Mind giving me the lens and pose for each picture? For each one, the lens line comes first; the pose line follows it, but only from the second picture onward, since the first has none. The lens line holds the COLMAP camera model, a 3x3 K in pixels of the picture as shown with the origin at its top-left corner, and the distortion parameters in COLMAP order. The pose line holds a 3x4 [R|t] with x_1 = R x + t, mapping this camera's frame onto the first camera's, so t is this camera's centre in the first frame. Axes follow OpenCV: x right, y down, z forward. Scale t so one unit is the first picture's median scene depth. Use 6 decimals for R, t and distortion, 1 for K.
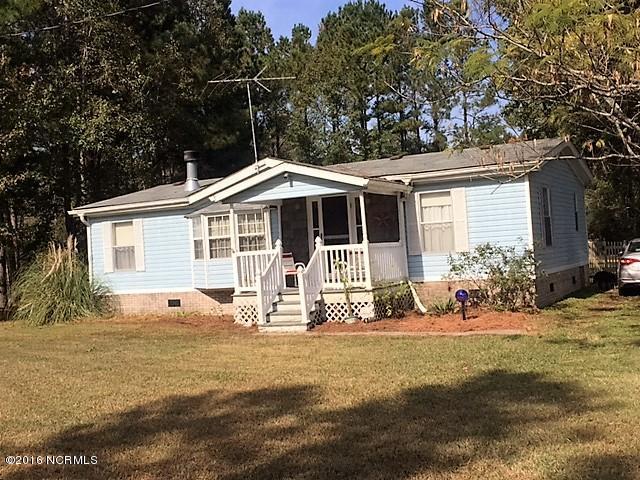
lens RADIAL K [[762.8, 0, 320.0], [0, 762.8, 240.0], [0, 0, 1]] dist [0.045854, 0.000735]
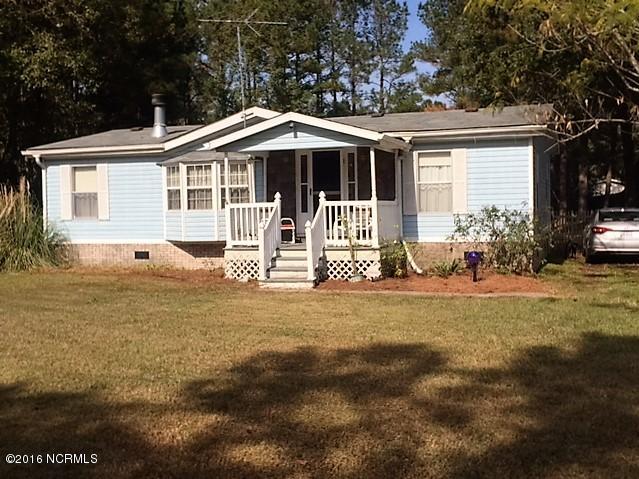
lens RADIAL K [[761.6, 0, 319.5], [0, 761.6, 239.5], [0, 0, 1]] dist [0.045854, 0.000735]
pose [[0.988591, 0.038865, 0.145523, -0.120265], [-0.046059, 0.997860, 0.046400, 0.010075], [-0.143409, -0.052573, 0.988266, 0.039278]]
